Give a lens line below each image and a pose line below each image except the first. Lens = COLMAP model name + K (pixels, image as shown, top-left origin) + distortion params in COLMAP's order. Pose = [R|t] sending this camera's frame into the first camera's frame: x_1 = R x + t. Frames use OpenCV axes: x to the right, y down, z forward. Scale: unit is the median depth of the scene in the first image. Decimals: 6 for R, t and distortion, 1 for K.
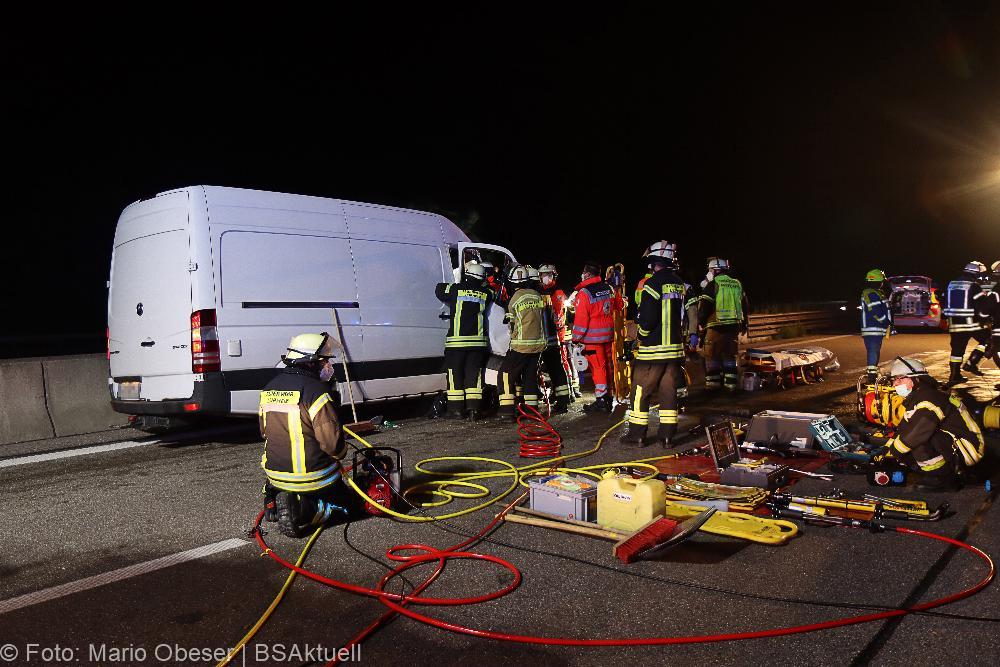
lens RADIAL K [[844.7, 0, 500.0], [0, 844.7, 333.5], [0, 0, 1]] dist [0.004687, 0.002469]
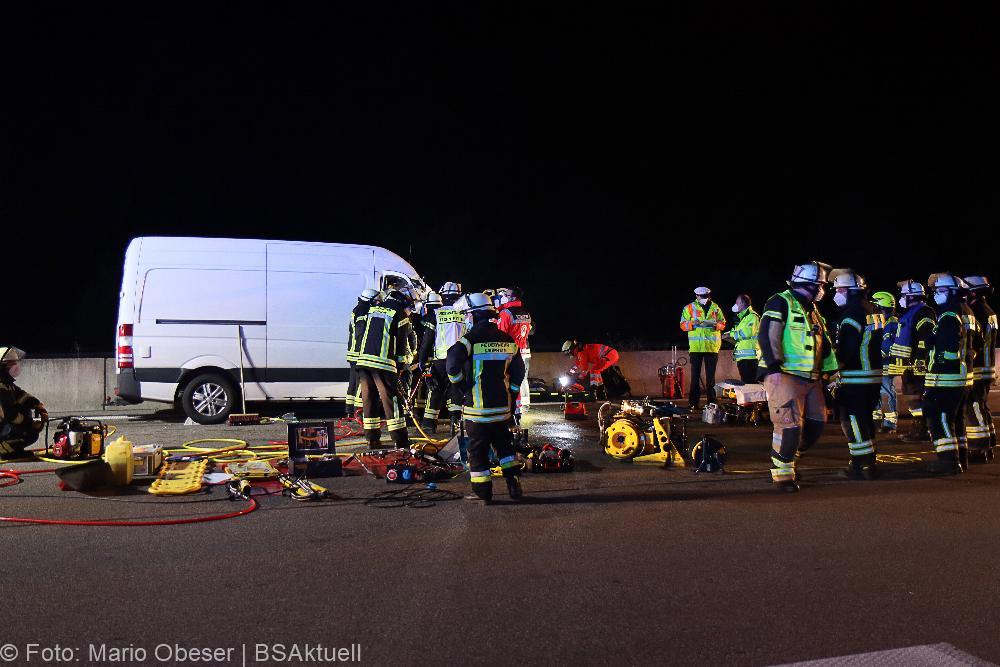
lens RADIAL K [[844.7, 0, 500.0], [0, 844.7, 333.5], [0, 0, 1]] dist [0.004687, 0.002469]
pose [[0.834130, 0.000024, -0.551569, 0.837337], [-0.029096, 0.998610, -0.043959, 0.027727], [0.550801, 0.052716, 0.832970, 0.134659]]
